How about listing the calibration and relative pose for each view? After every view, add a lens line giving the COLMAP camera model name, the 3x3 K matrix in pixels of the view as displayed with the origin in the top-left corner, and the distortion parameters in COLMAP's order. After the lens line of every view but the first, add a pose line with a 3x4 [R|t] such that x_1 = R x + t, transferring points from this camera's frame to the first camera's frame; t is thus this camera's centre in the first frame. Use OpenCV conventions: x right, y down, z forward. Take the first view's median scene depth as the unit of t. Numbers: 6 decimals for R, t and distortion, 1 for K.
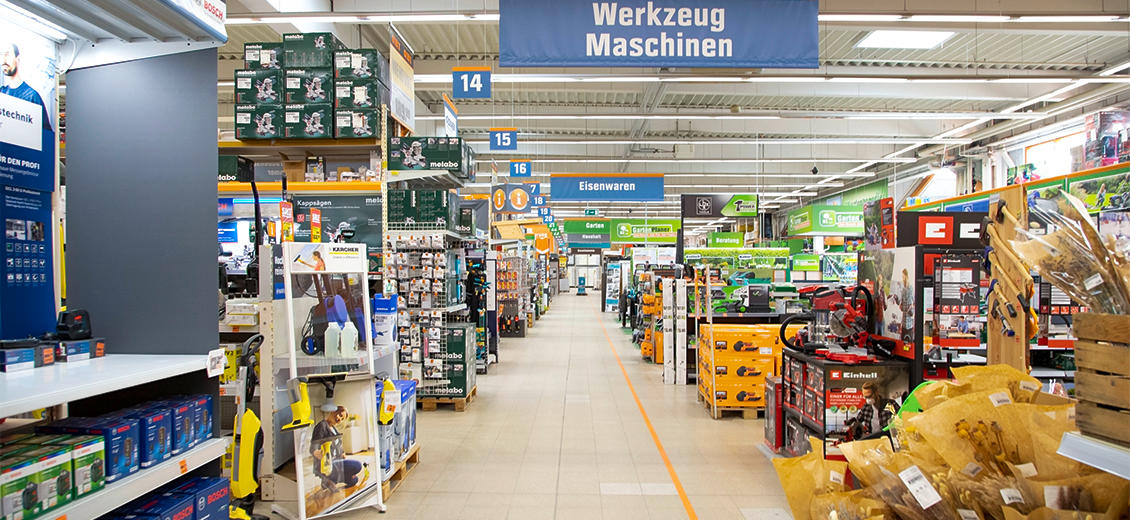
lens RADIAL K [[738.8, 0, 564.5], [0, 738.8, 336.0], [0, 0, 1]] dist [-0.044814, -0.000070]
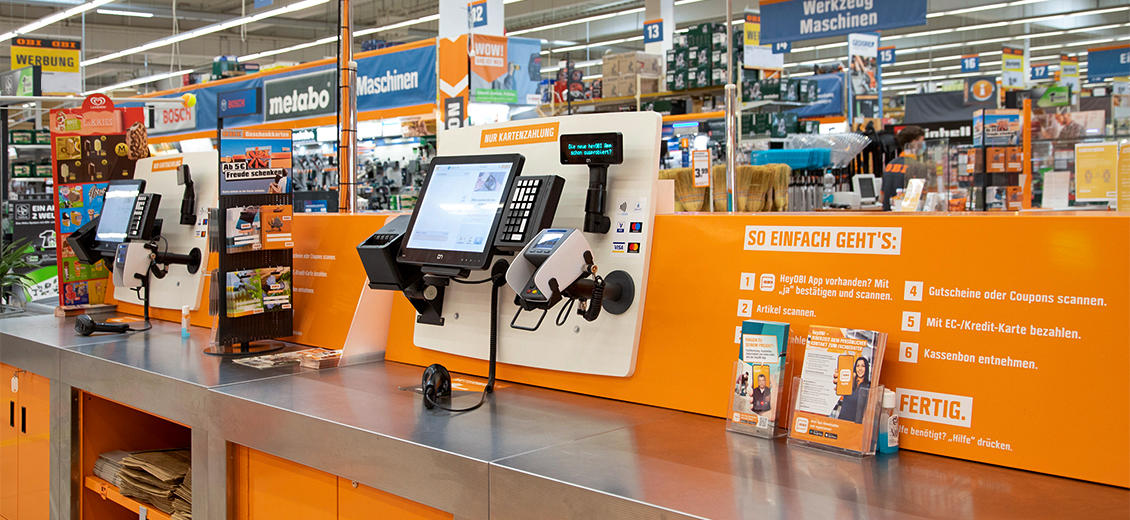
lens RADIAL K [[1142.3, 0, 565.0], [0, 1142.3, 260.0], [0, 0, 1]] dist [0.002161, 0.003600]
pose [[0.684593, 0.029072, -0.728346, 1.574615], [-0.031142, 0.999459, 0.010622, 0.122153], [0.728260, 0.015410, 0.685128, -1.167267]]
